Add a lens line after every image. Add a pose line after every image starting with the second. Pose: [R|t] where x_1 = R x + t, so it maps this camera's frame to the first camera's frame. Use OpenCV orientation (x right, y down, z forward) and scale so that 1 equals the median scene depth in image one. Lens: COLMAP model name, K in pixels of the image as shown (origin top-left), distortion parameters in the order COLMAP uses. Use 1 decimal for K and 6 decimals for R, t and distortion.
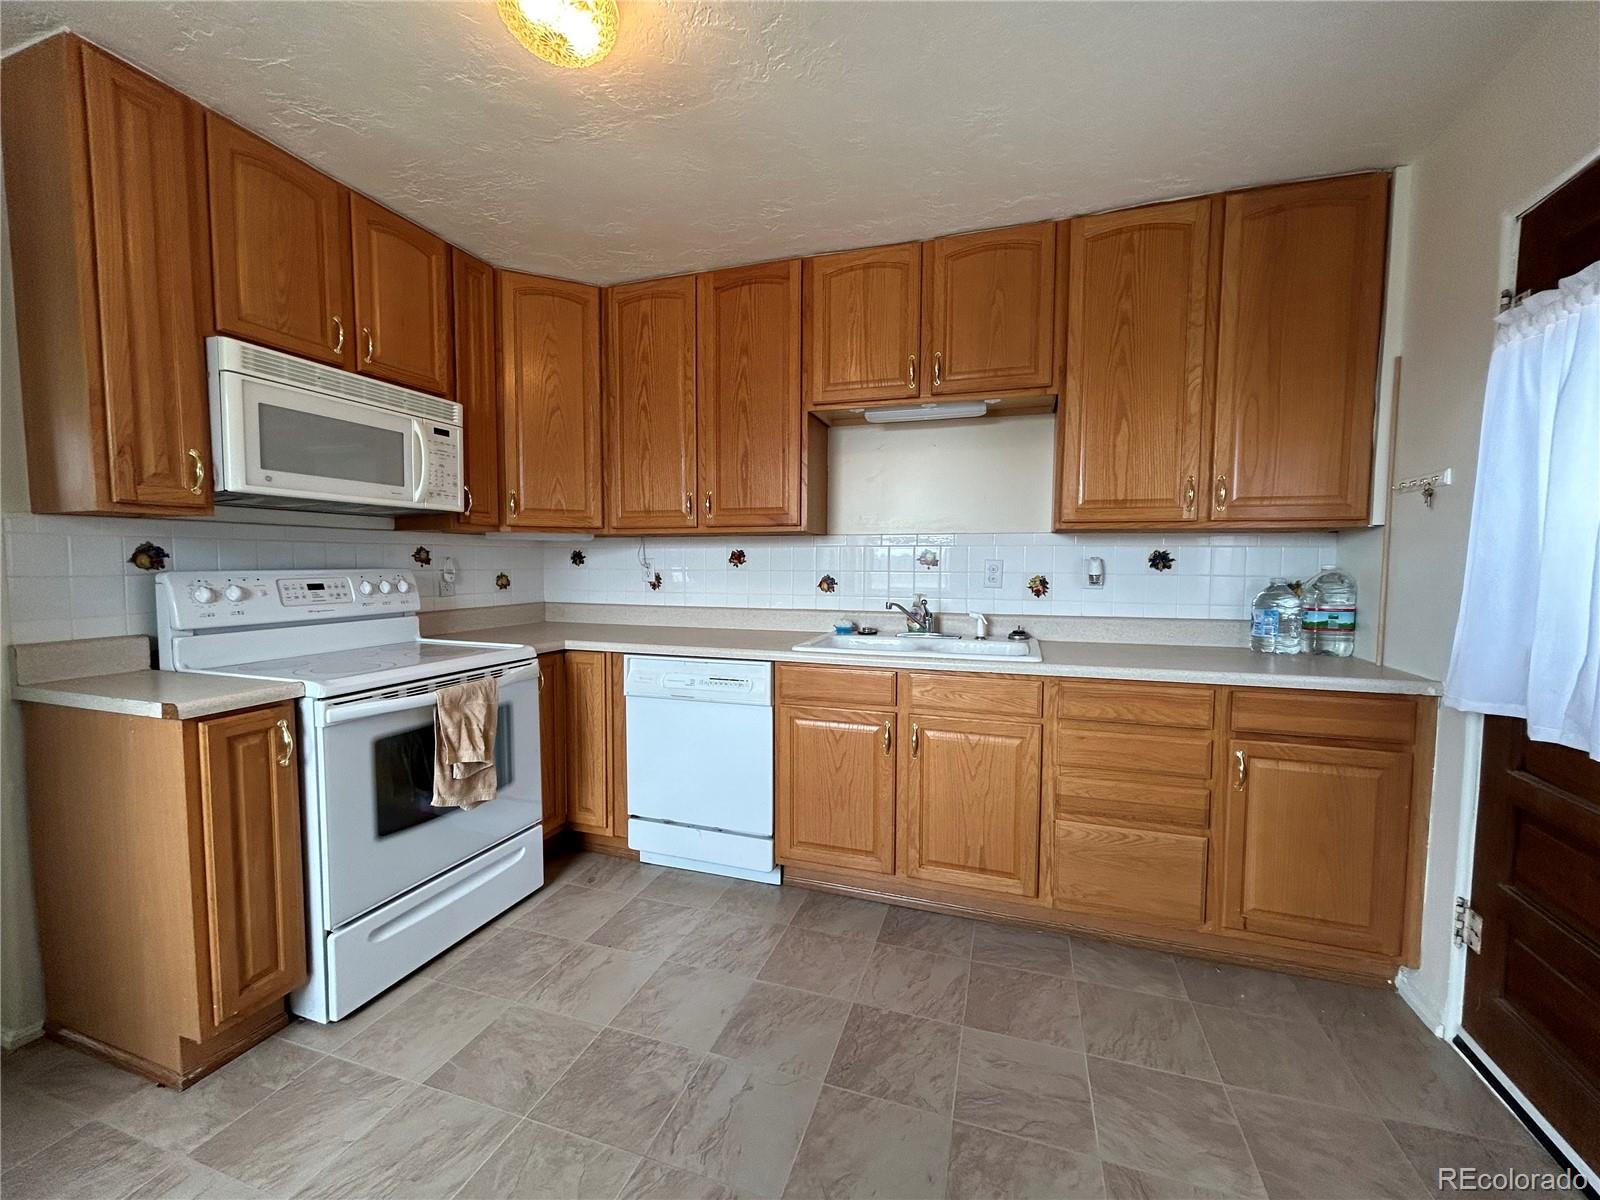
lens RADIAL K [[639.9, 0, 800.0], [0, 639.9, 600.0], [0, 0, 1]] dist [-0.001466, -0.000004]
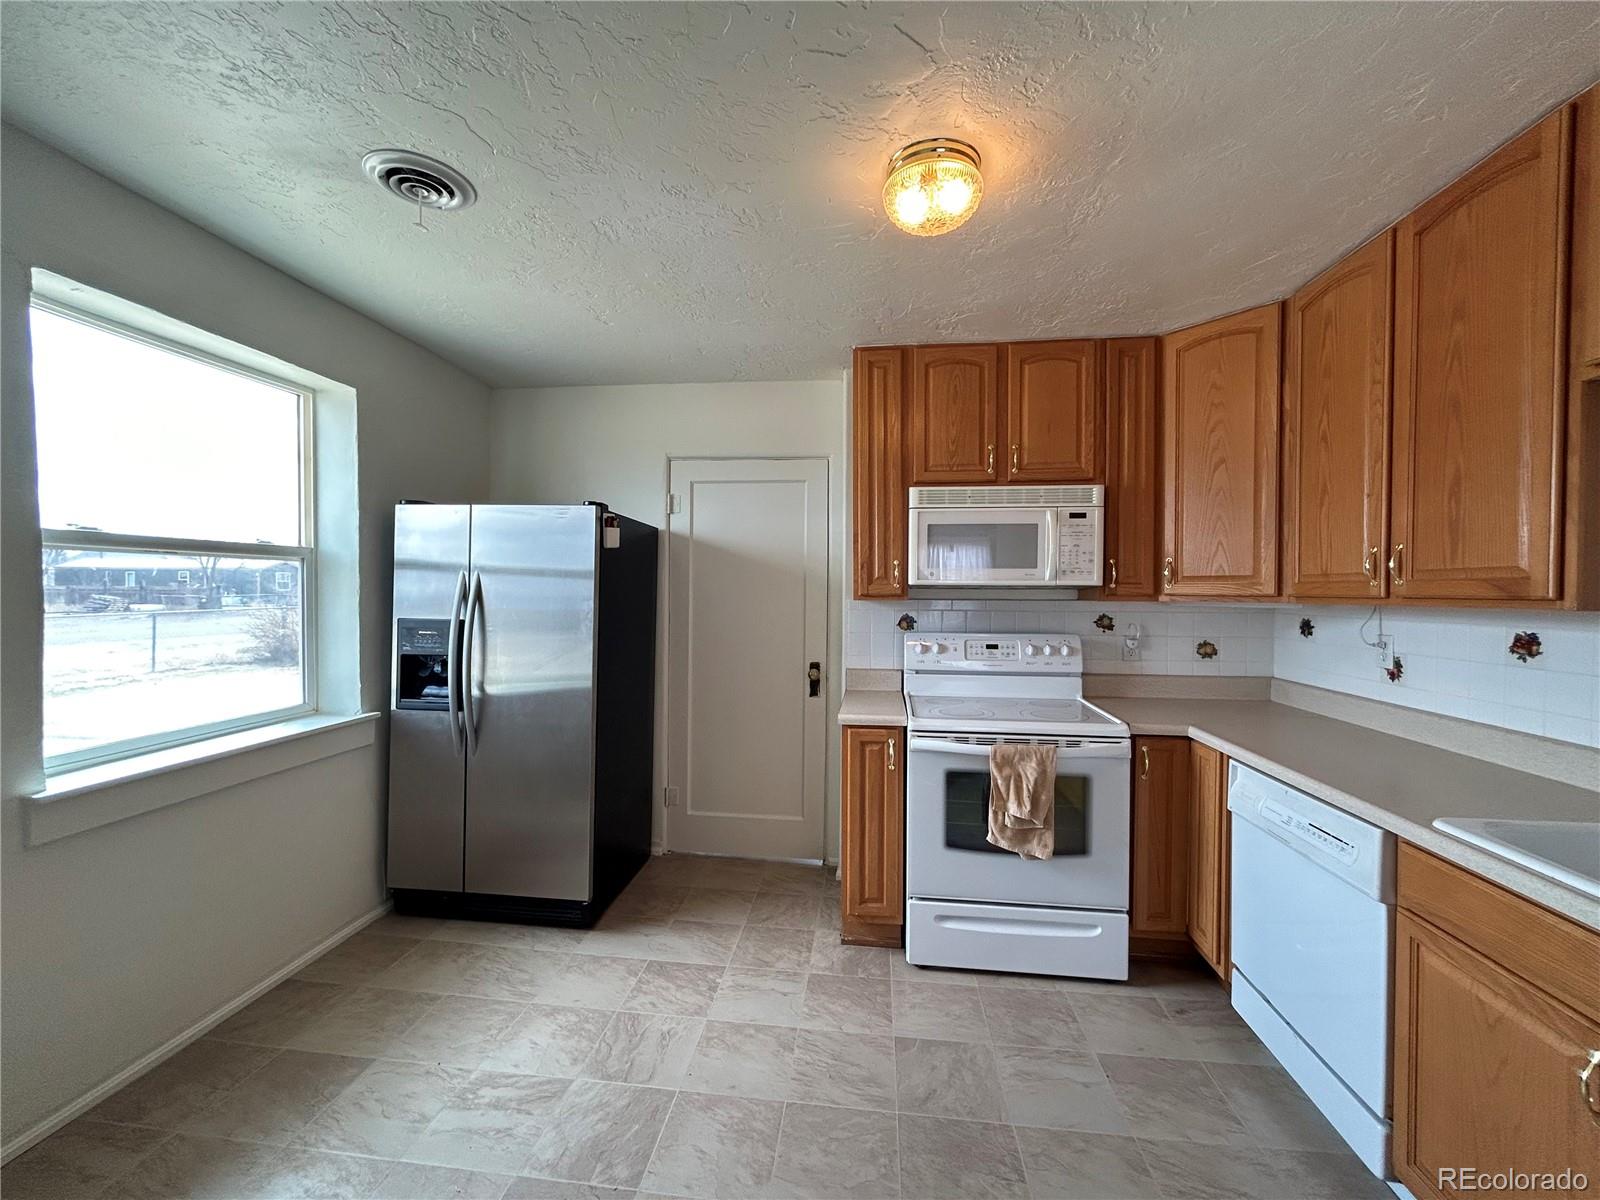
lens RADIAL K [[639.9, 0, 800.0], [0, 639.9, 600.0], [0, 0, 1]] dist [-0.001466, -0.000004]
pose [[0.213659, 0.012039, -0.976834, 0.432481], [-0.062904, 0.998019, -0.001459, -0.087049], [0.974881, 0.061759, 0.213993, 0.313209]]
